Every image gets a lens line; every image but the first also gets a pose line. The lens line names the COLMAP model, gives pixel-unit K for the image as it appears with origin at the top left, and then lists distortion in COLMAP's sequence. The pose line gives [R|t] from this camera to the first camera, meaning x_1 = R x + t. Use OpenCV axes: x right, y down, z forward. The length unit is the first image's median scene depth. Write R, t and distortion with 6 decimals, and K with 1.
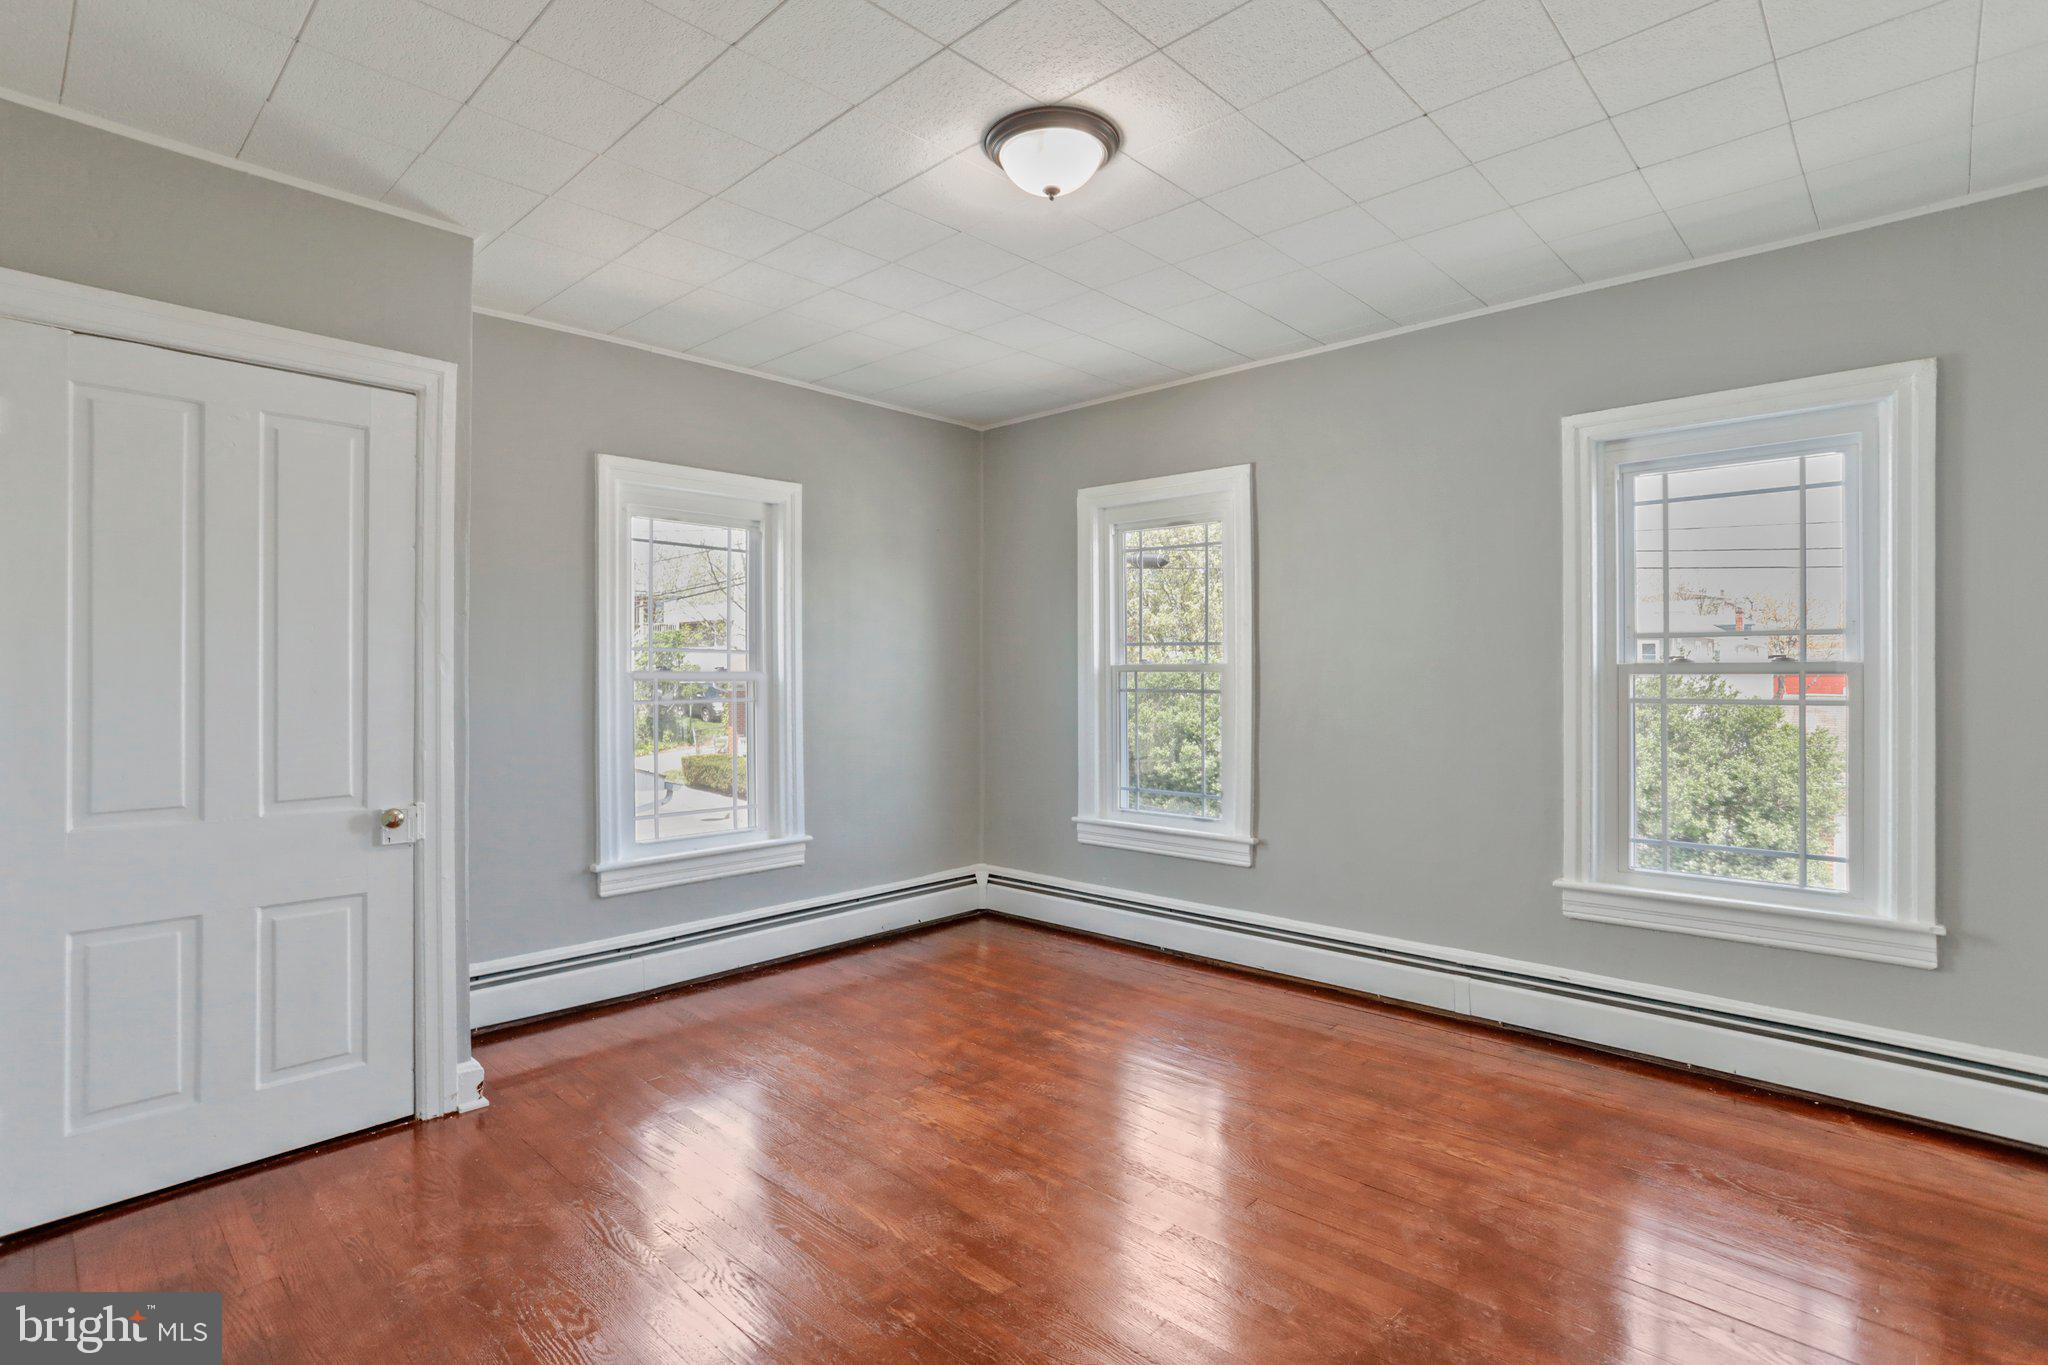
lens RADIAL K [[990.3, 0, 1013.2], [0, 990.3, 679.7], [0, 0, 1]] dist [-0.054814, 0.023968]
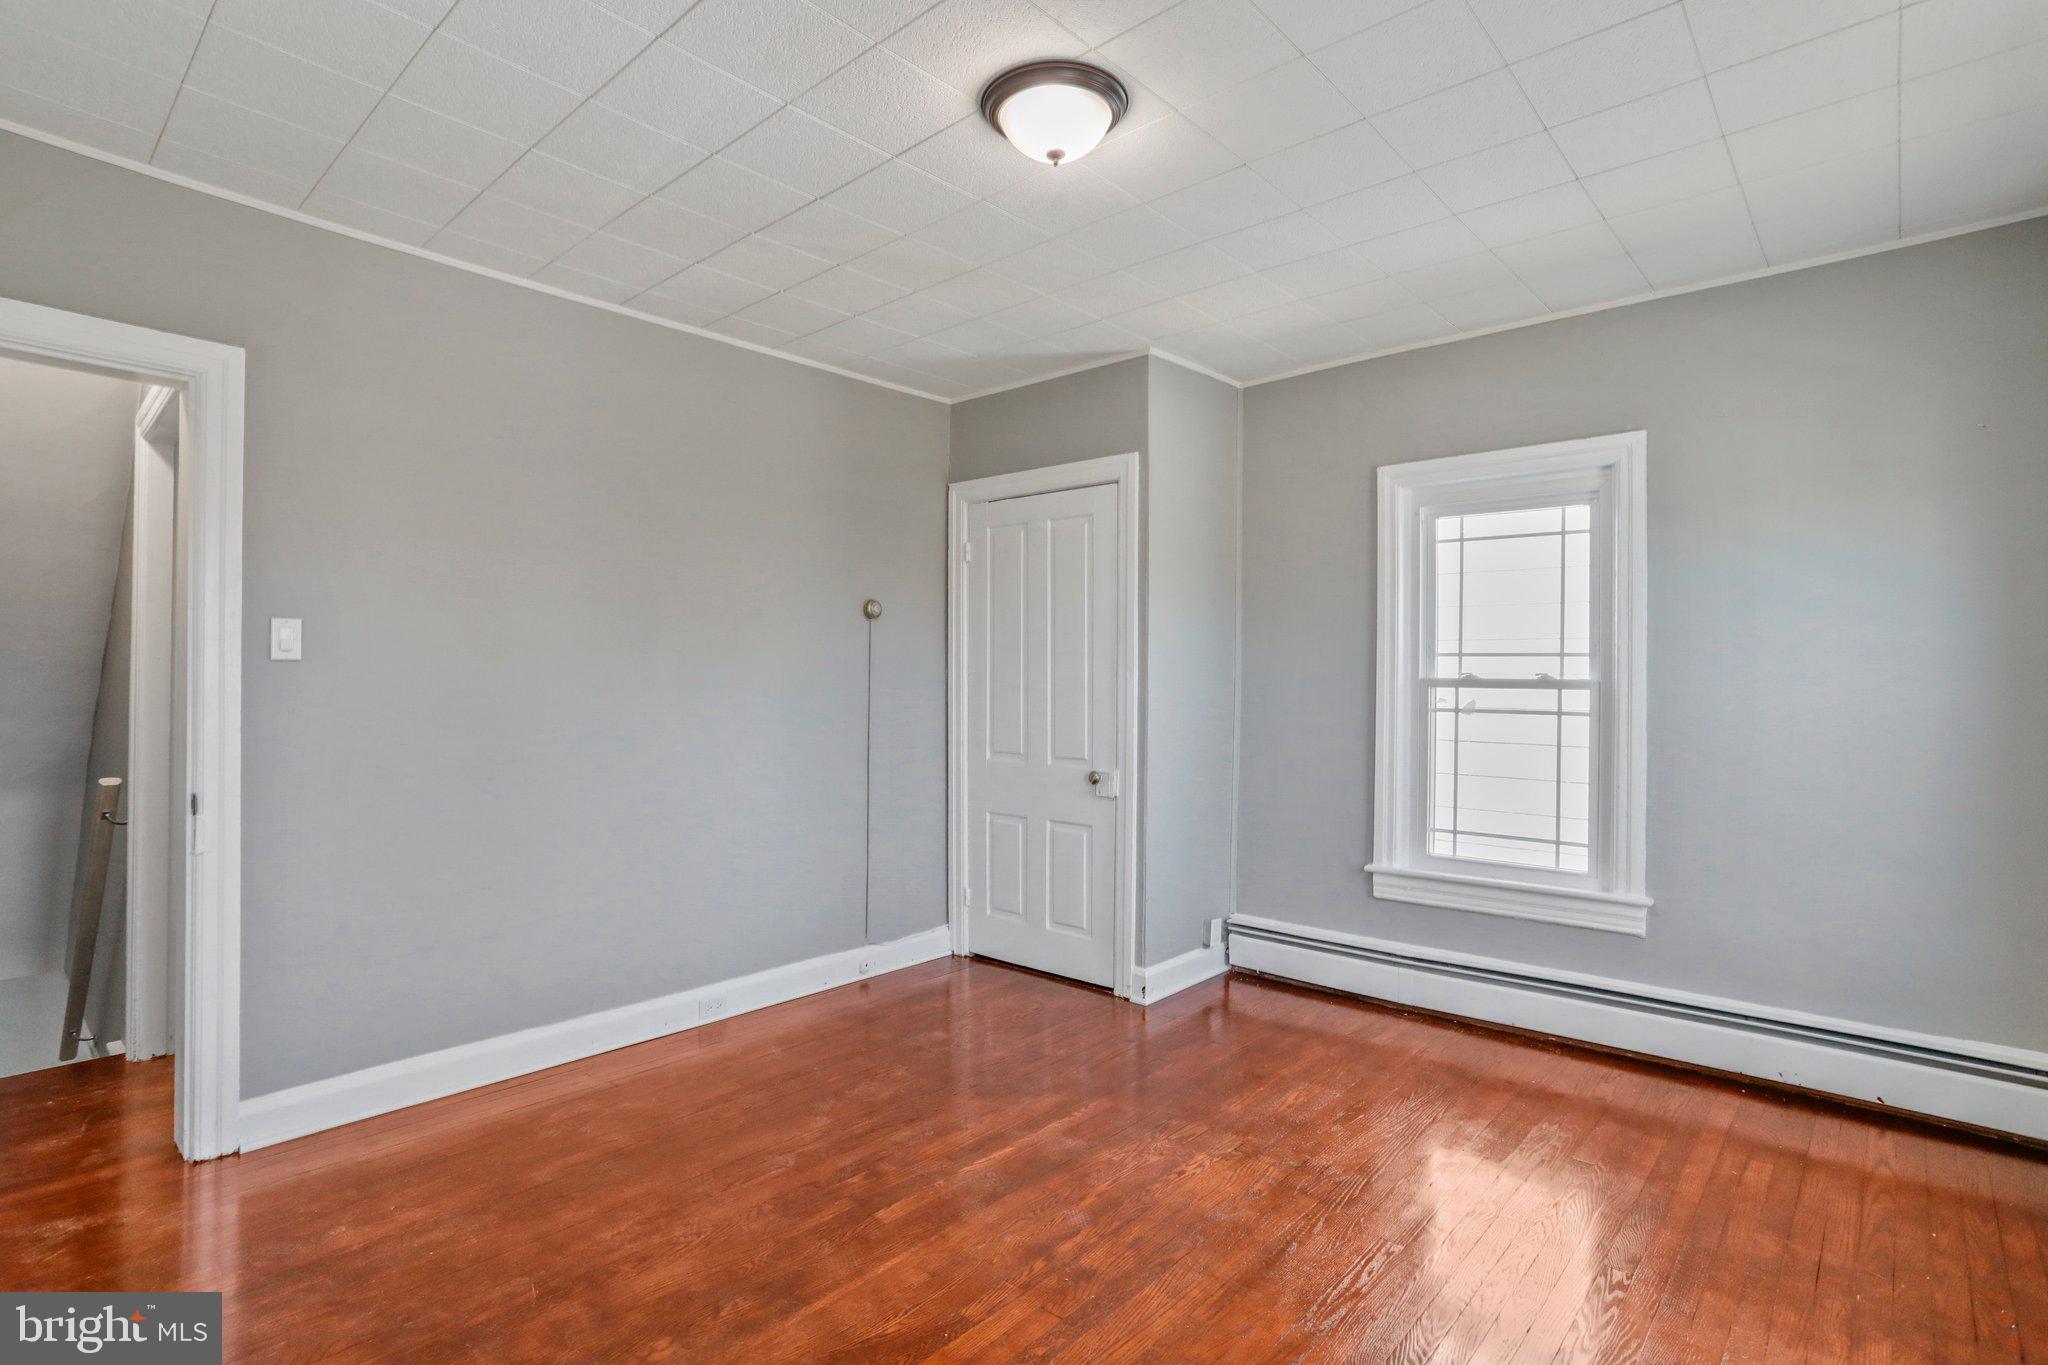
lens RADIAL K [[1002.1, 0, 1028.1], [0, 1002.1, 666.1], [0, 0, 1]] dist [-0.056339, 0.023823]
pose [[0.025629, -0.007526, -0.999643, 0.774927], [-0.009207, 0.999927, -0.007764, -0.011544], [0.999629, 0.009402, 0.025558, 0.761027]]
